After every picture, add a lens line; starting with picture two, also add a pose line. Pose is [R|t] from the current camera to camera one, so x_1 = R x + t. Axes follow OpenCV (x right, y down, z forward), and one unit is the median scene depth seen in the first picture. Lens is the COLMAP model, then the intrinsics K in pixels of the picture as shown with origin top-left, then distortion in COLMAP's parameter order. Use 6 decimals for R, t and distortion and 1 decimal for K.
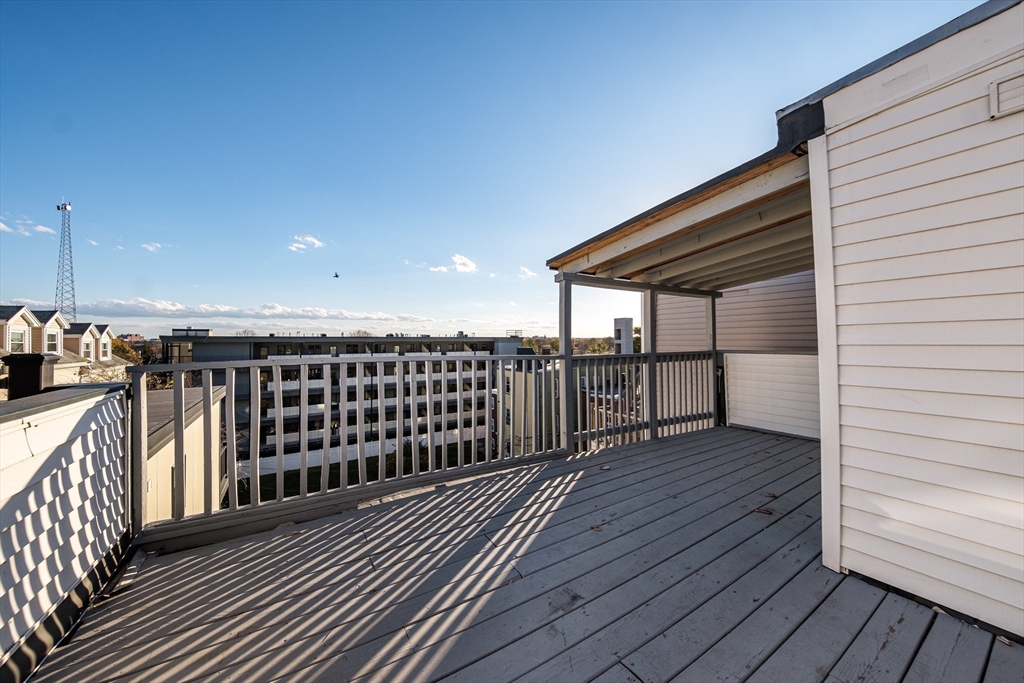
lens RADIAL K [[354.5, 0, 486.6], [0, 354.5, 334.8], [0, 0, 1]] dist [0.000399, -0.000356]
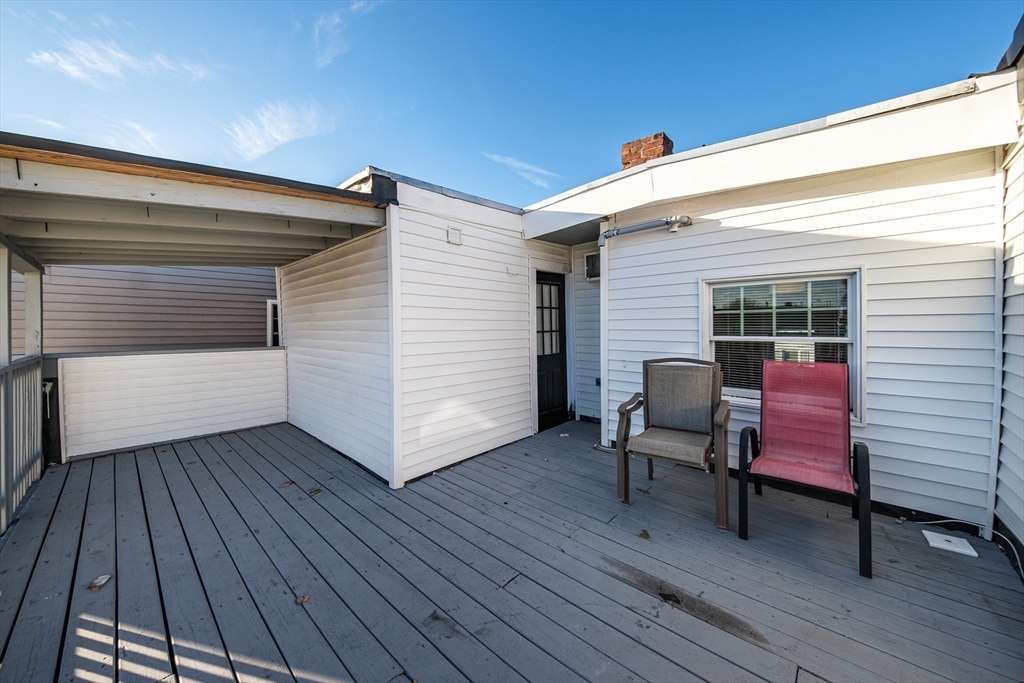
lens RADIAL K [[354.5, 0, 512.5], [0, 354.5, 332.2], [0, 0, 1]] dist [0.000399, -0.000356]
pose [[-0.306537, 0.000334, 0.951859, -0.115563], [-0.015821, 0.999860, -0.005446, -0.003892], [-0.951727, -0.016729, -0.306489, 0.176865]]
